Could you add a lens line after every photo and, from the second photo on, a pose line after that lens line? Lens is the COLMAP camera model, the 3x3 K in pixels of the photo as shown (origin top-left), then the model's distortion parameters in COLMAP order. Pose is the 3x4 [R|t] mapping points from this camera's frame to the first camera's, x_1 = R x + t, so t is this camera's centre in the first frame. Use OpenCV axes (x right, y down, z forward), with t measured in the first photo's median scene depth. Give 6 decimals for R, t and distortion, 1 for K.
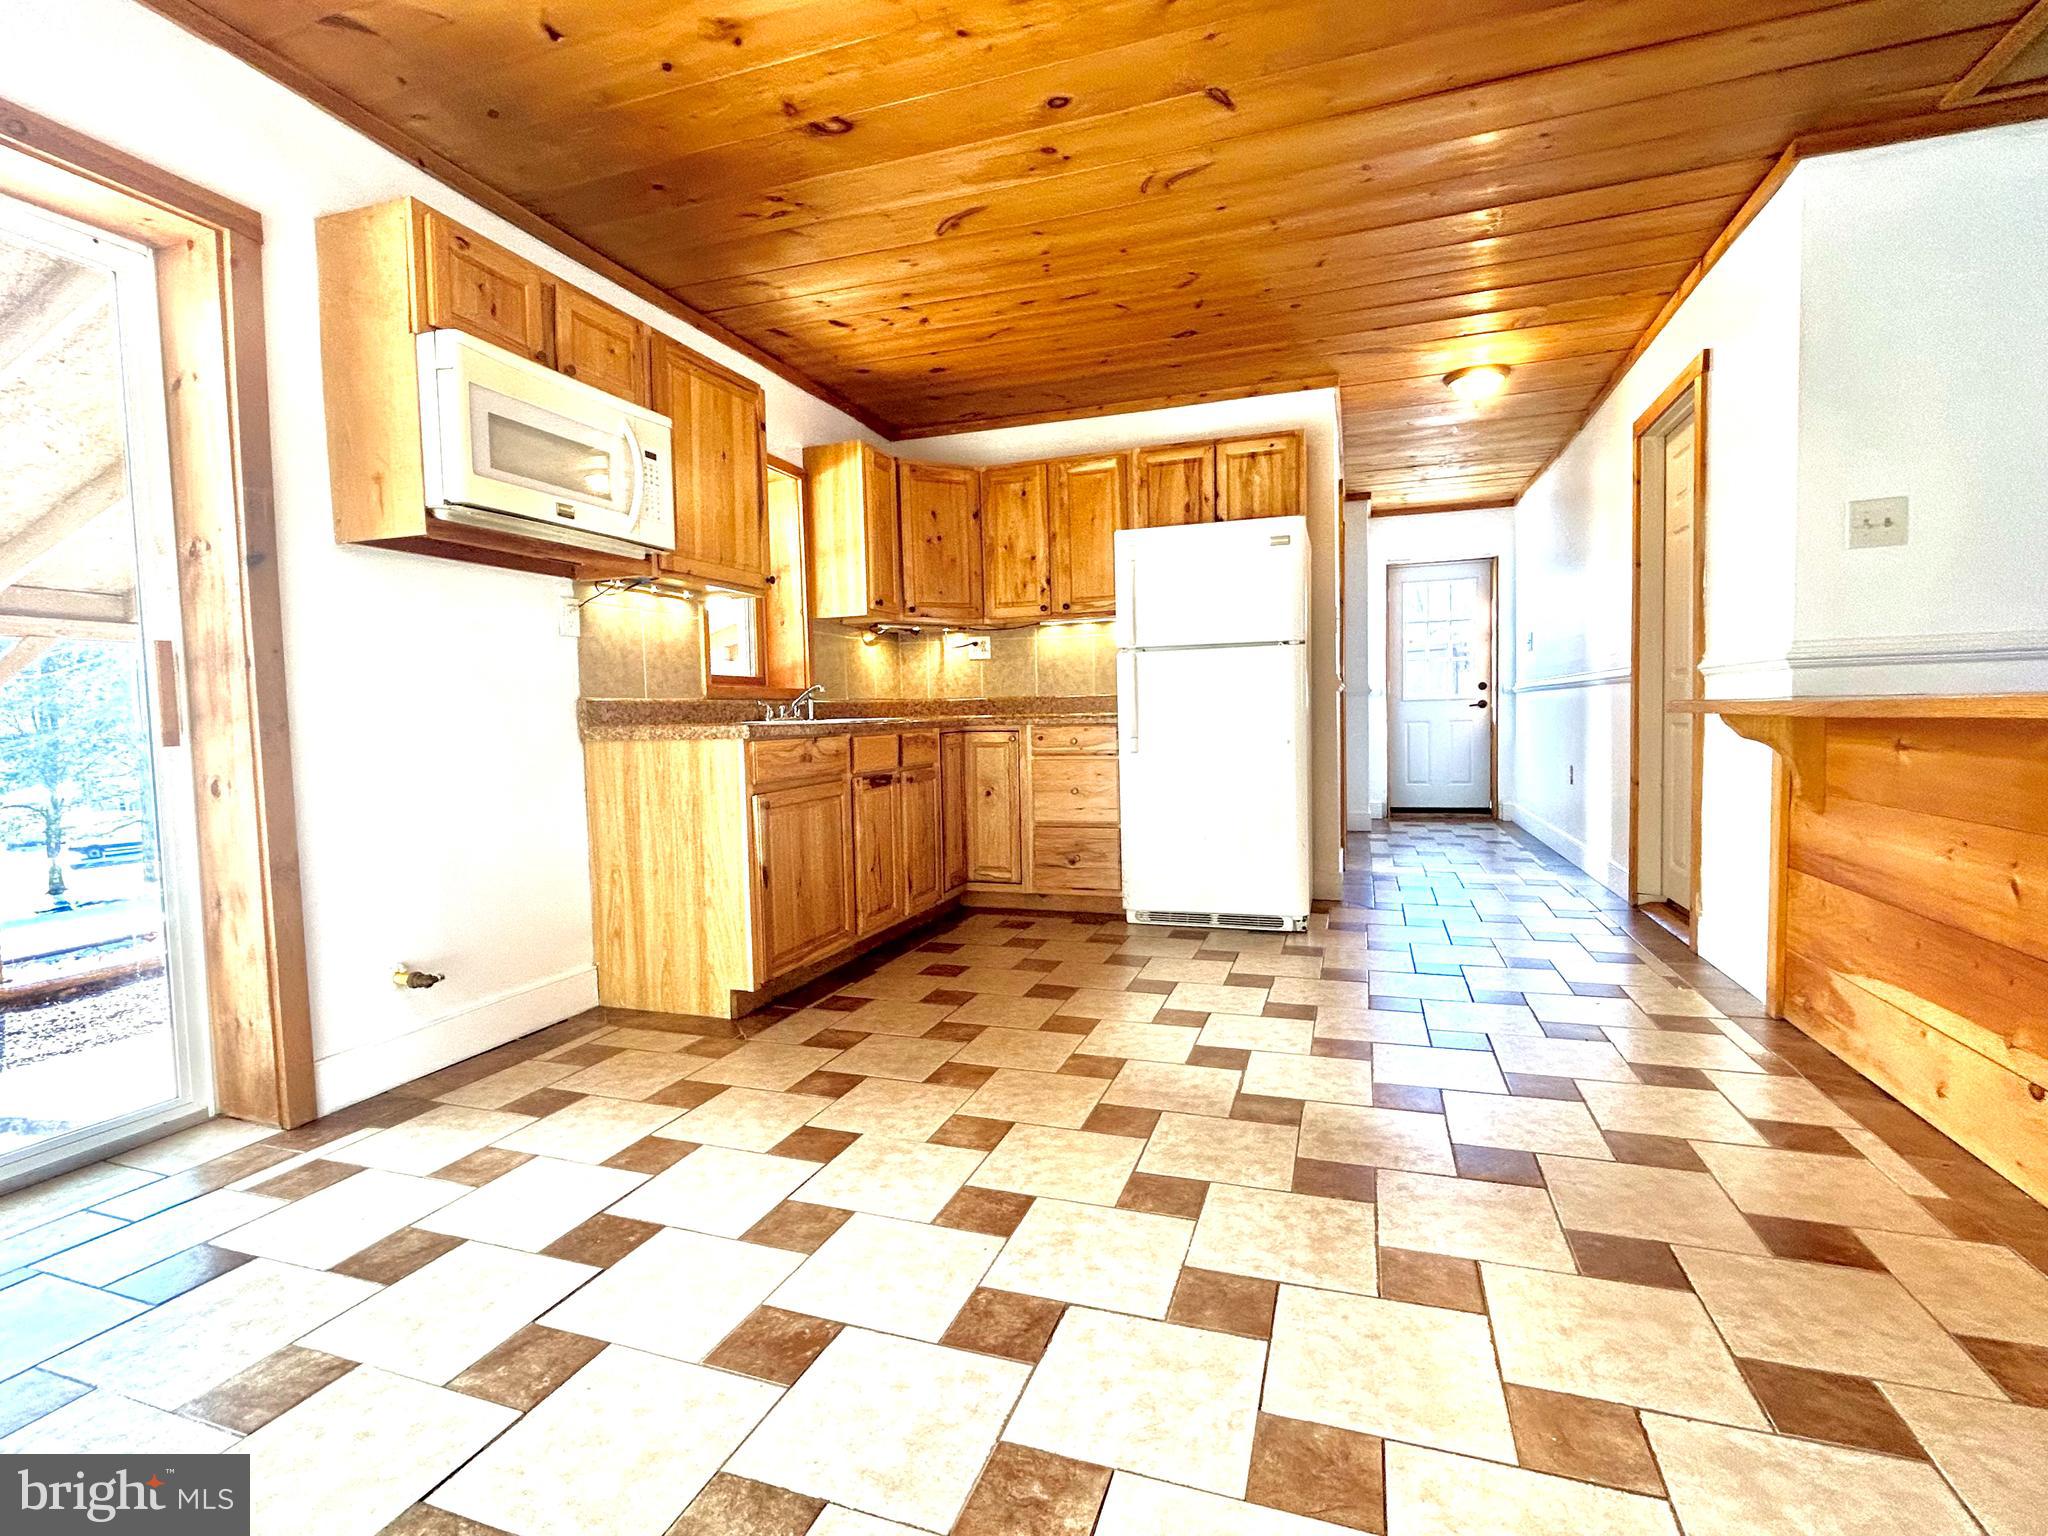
lens RADIAL K [[952.2, 0, 1021.0], [0, 952.2, 776.7], [0, 0, 1]] dist [-0.000178, -0.000202]
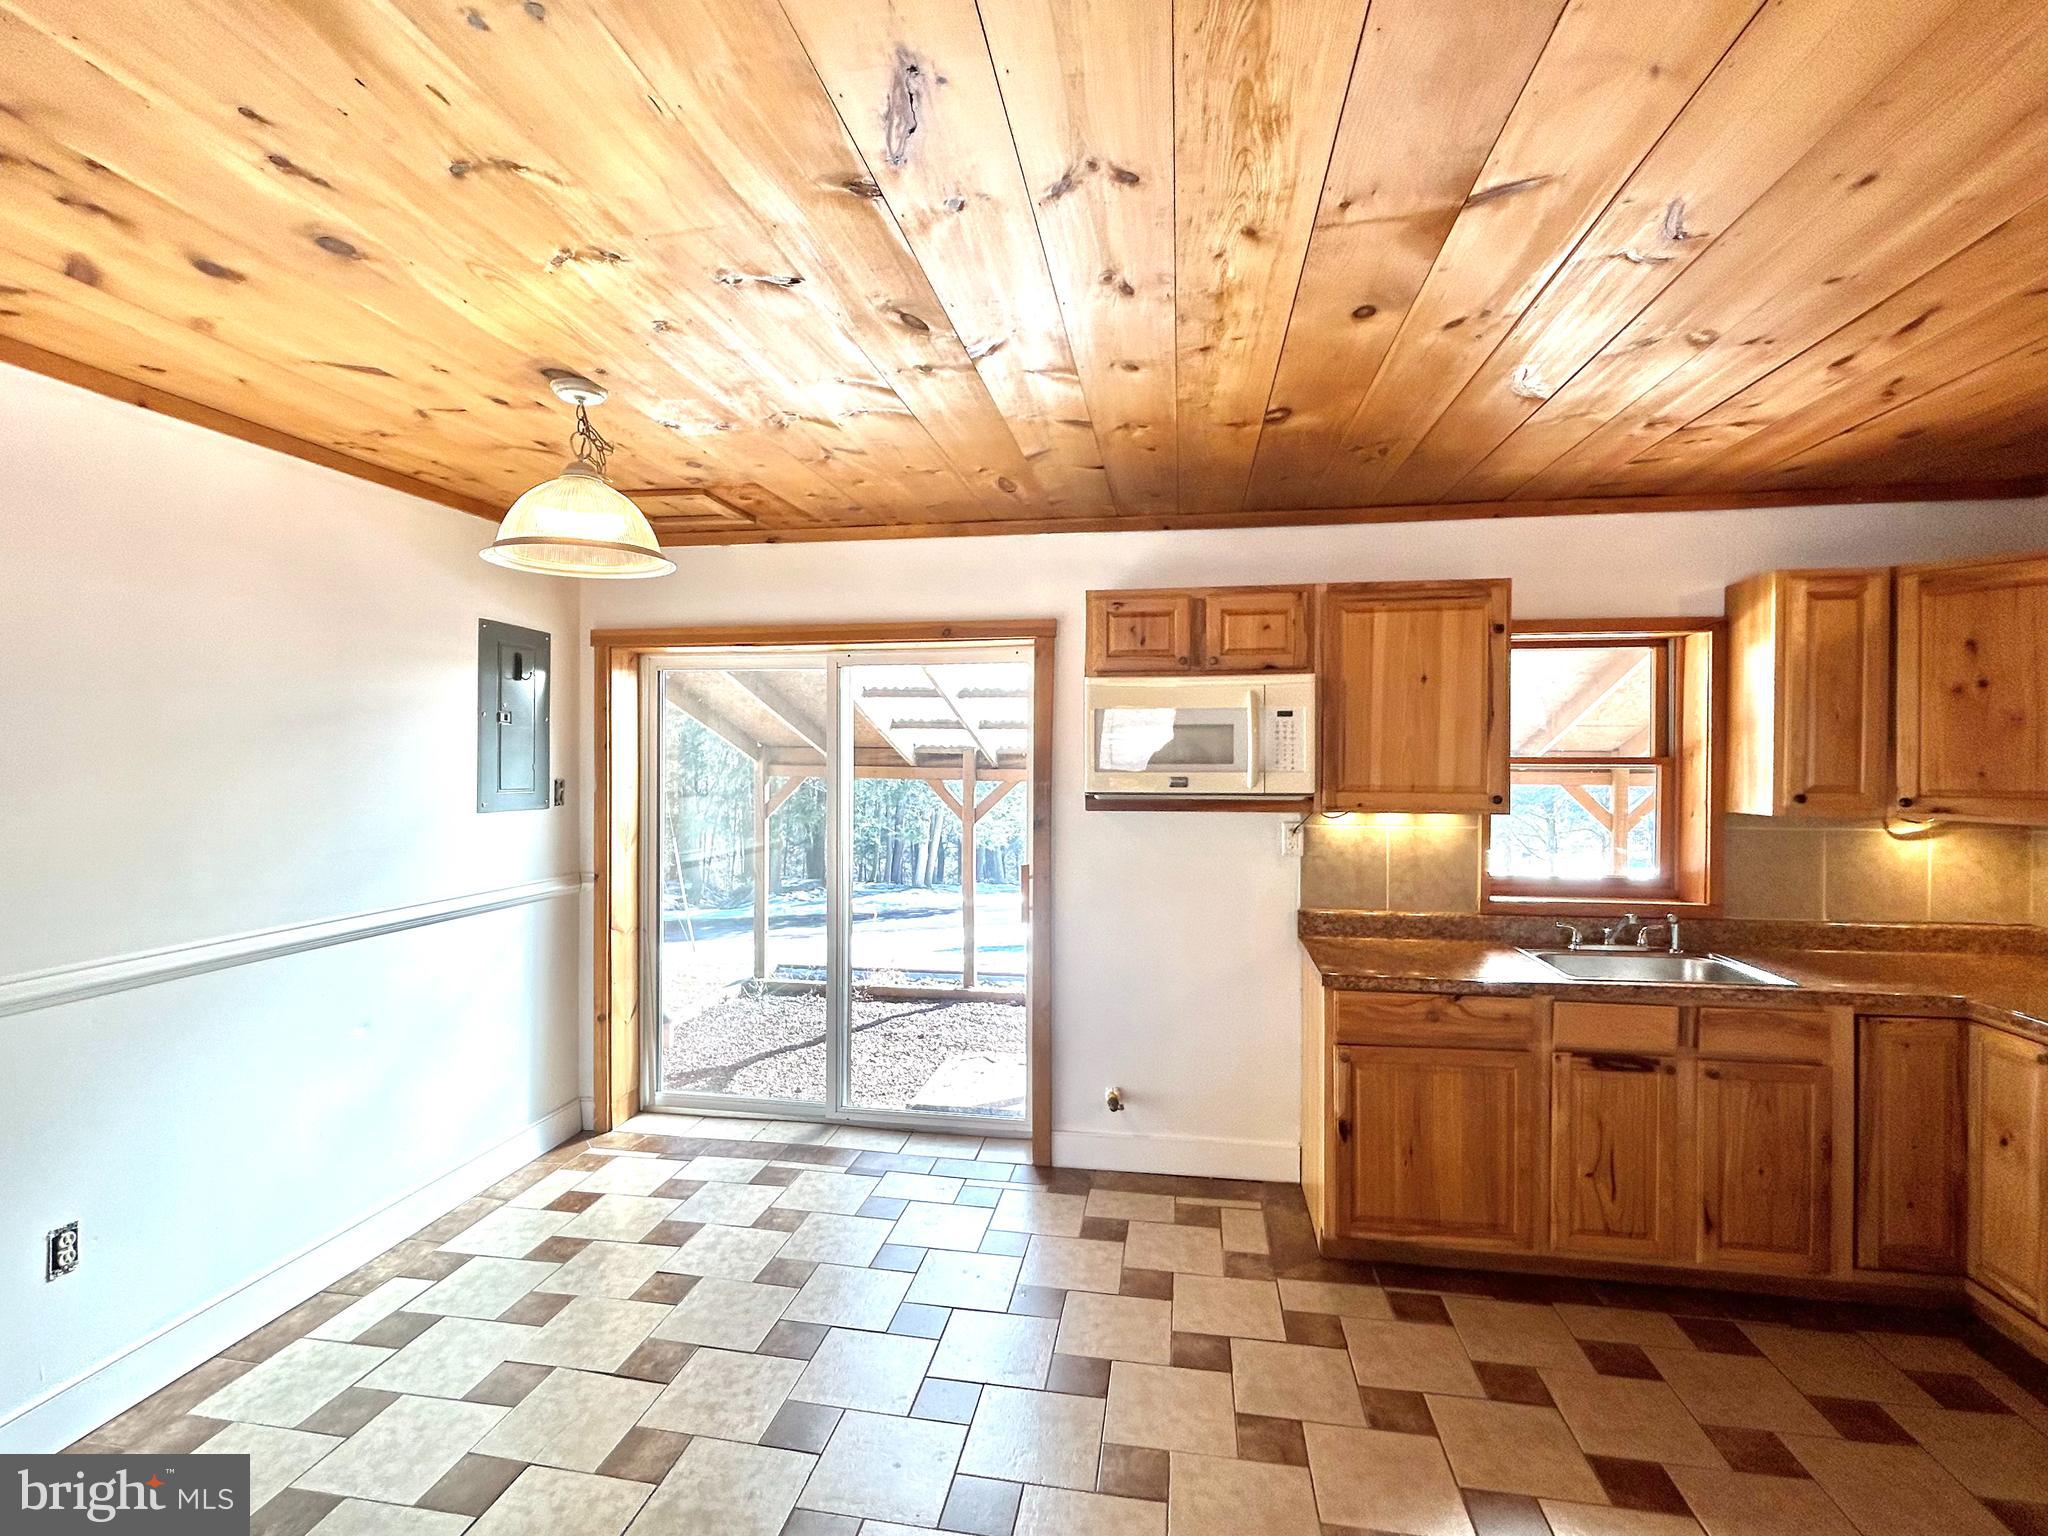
lens RADIAL K [[968.0, 0, 1019.0], [0, 968.0, 769.4], [0, 0, 1]] dist [0.001987, 0.001214]
pose [[0.166060, 0.037128, -0.985417, 0.619135], [-0.069682, 0.997235, 0.025831, -0.256431], [0.983651, 0.064376, 0.168188, 0.465086]]
